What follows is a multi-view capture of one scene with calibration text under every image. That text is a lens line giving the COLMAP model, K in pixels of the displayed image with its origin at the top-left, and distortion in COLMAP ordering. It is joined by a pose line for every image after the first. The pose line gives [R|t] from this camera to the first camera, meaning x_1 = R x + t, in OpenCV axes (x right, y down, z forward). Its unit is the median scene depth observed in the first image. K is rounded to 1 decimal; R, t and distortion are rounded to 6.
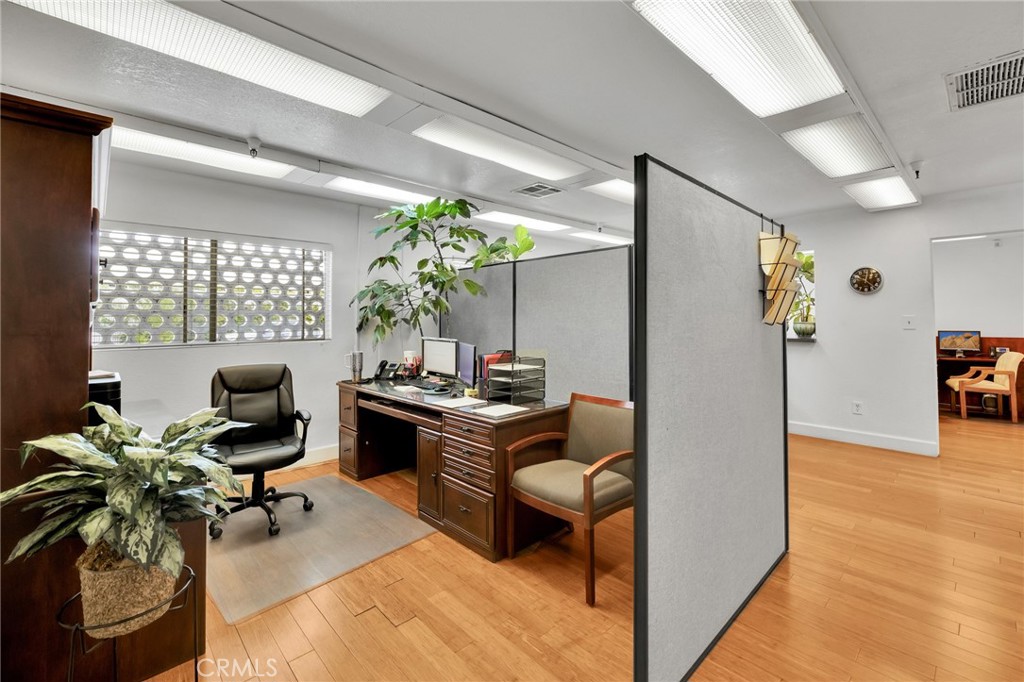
lens RADIAL K [[445.3, 0, 514.4], [0, 445.3, 317.0], [0, 0, 1]] dist [-0.000430, -0.000054]
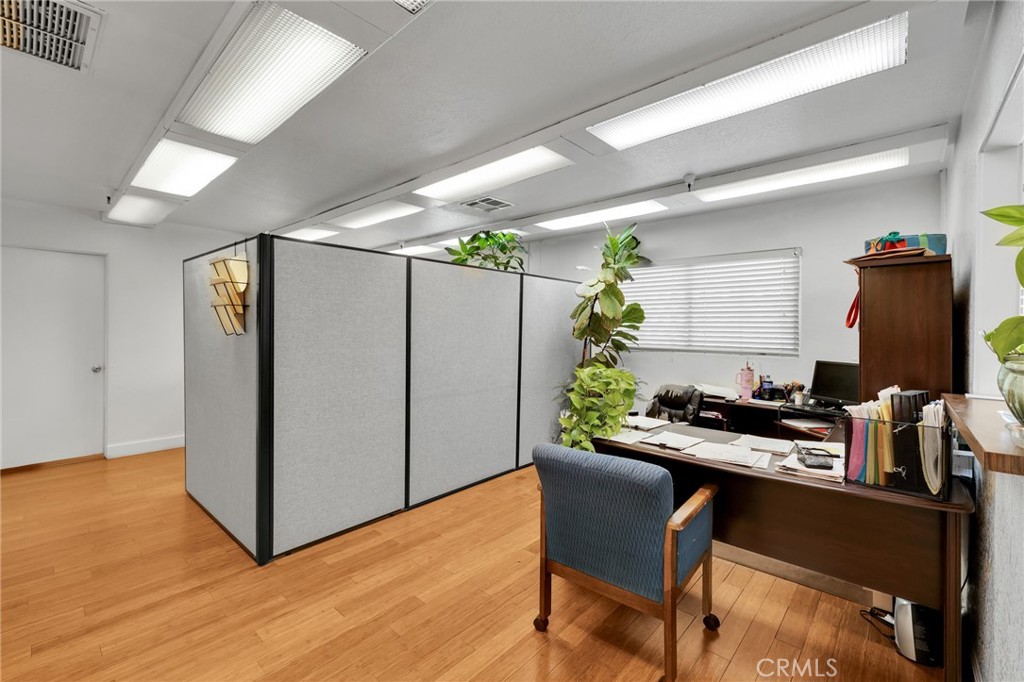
lens RADIAL K [[430.7, 0, 512.0], [0, 430.7, 341.0], [0, 0, 1]] dist [0.000440, 0.000102]
pose [[0.076387, 0.024030, -0.996789, 0.975326], [-0.004740, 0.999707, 0.023737, 0.005152], [0.997067, 0.002912, 0.076478, 0.906656]]
